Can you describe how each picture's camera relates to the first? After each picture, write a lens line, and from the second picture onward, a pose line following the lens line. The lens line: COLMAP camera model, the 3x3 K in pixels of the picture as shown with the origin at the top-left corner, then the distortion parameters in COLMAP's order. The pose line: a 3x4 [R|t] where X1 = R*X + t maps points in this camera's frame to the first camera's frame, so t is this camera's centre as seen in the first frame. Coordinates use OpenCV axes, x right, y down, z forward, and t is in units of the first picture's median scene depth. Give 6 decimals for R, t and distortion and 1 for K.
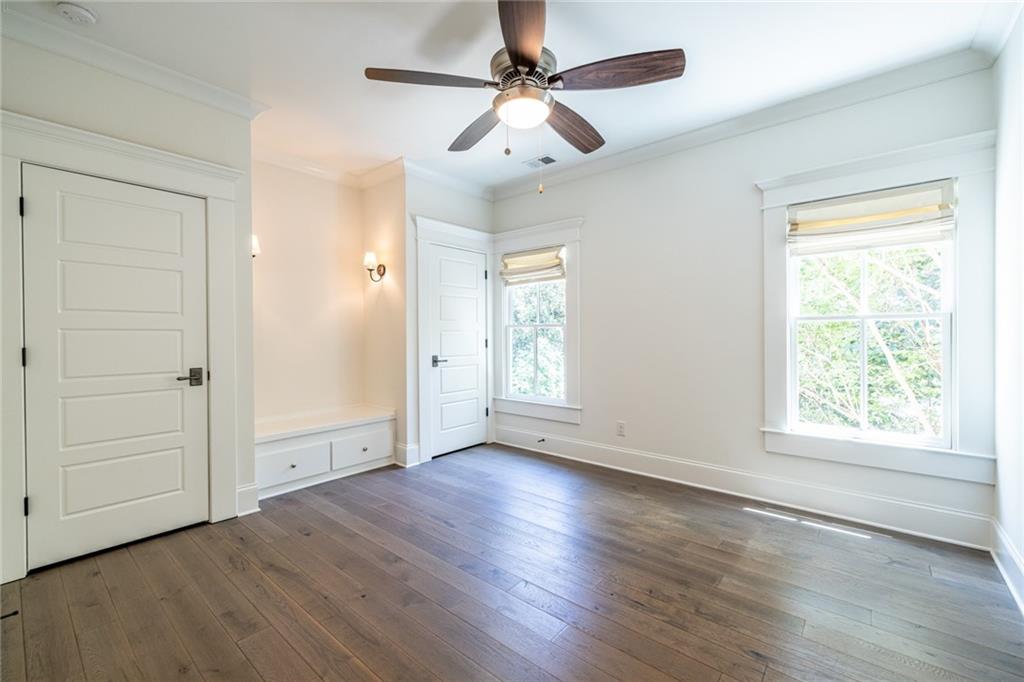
lens RADIAL K [[433.3, 0, 515.0], [0, 433.3, 337.8], [0, 0, 1]] dist [0.000399, -0.000094]
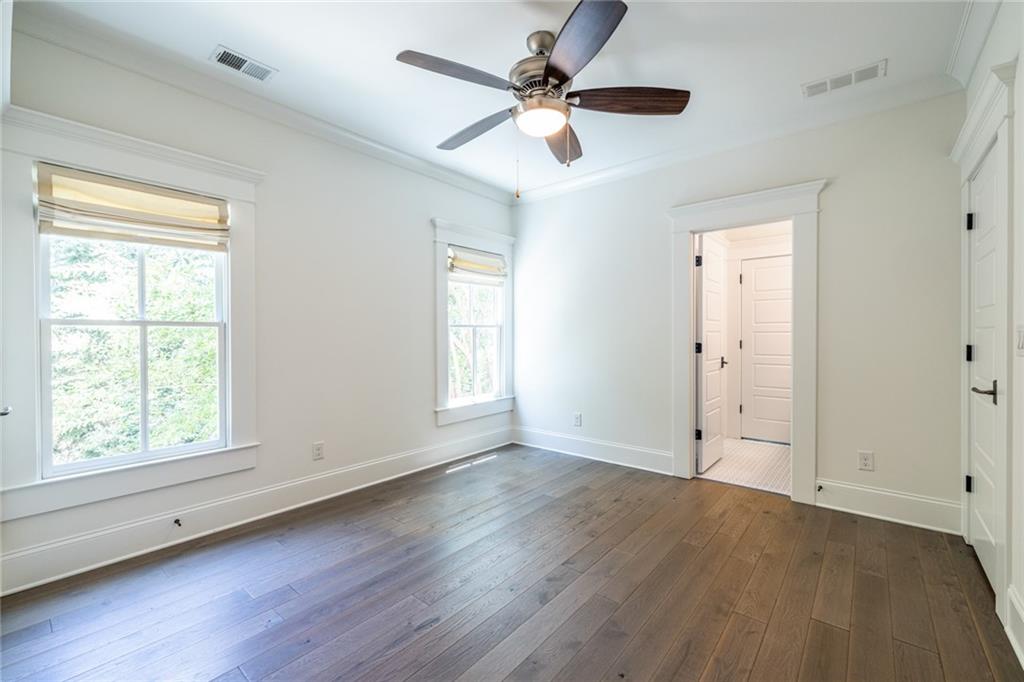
lens RADIAL K [[433.3, 0, 515.0], [0, 433.3, 337.8], [0, 0, 1]] dist [0.000399, -0.000094]
pose [[-0.014444, -0.003584, 0.999889, -0.764260], [0.012884, 0.999910, 0.003770, -0.007630], [-0.999813, 0.012937, -0.014396, 0.817067]]
